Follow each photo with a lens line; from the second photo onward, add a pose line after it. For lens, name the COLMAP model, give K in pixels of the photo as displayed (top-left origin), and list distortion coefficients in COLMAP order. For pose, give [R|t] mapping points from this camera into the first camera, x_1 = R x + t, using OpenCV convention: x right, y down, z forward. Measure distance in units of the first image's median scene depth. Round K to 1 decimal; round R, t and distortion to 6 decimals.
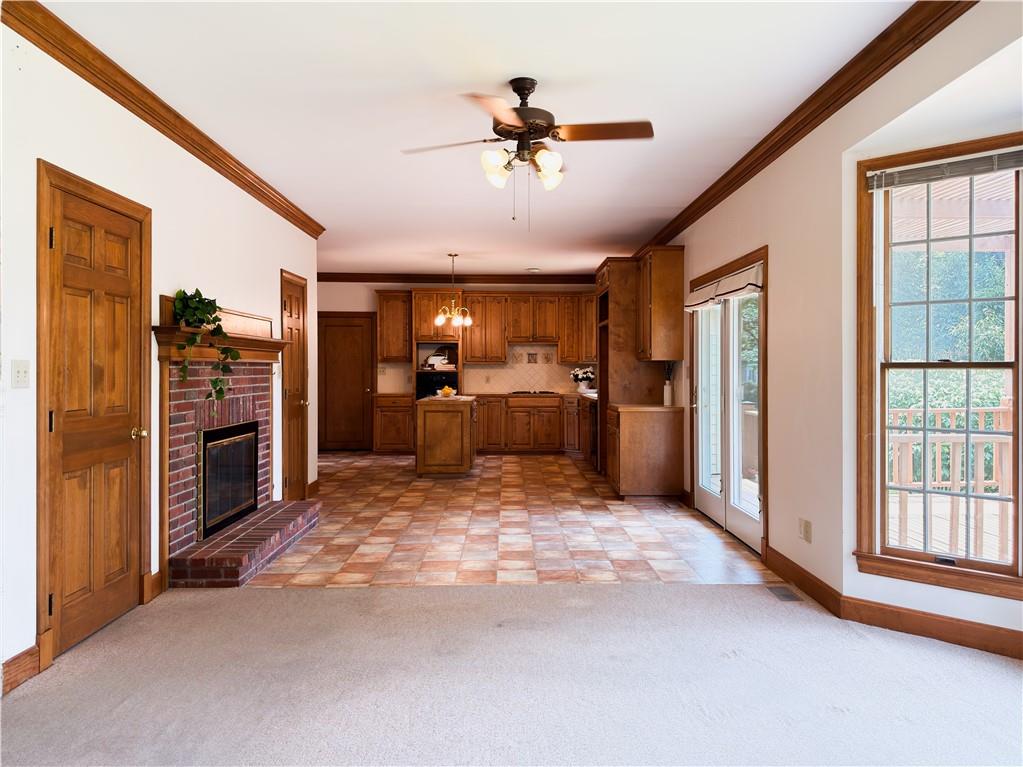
lens RADIAL K [[771.4, 0, 514.8], [0, 771.4, 380.0], [0, 0, 1]] dist [0.041951, -0.006008]
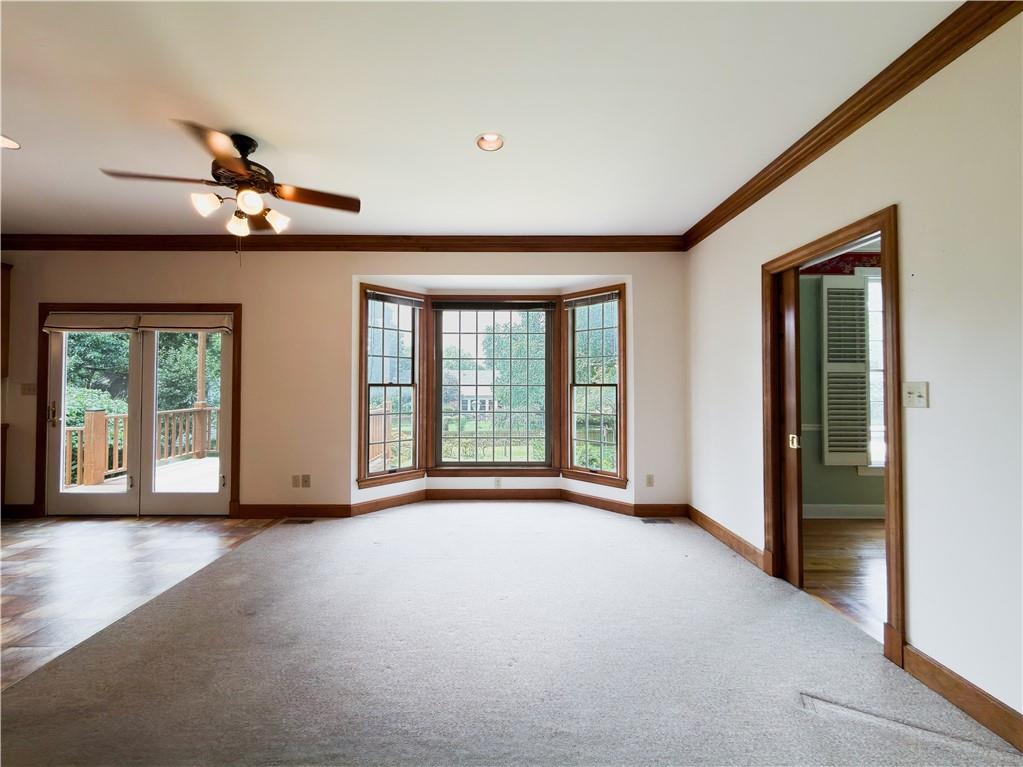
lens RADIAL K [[423.7, 0, 515.5], [0, 423.7, 379.8], [0, 0, 1]] dist [-0.000278, -0.000782]
pose [[-0.022298, 0.020147, 0.999548, -0.642685], [0.013946, 0.999706, -0.019839, -0.003602], [-0.999654, 0.013497, -0.022573, 0.625913]]
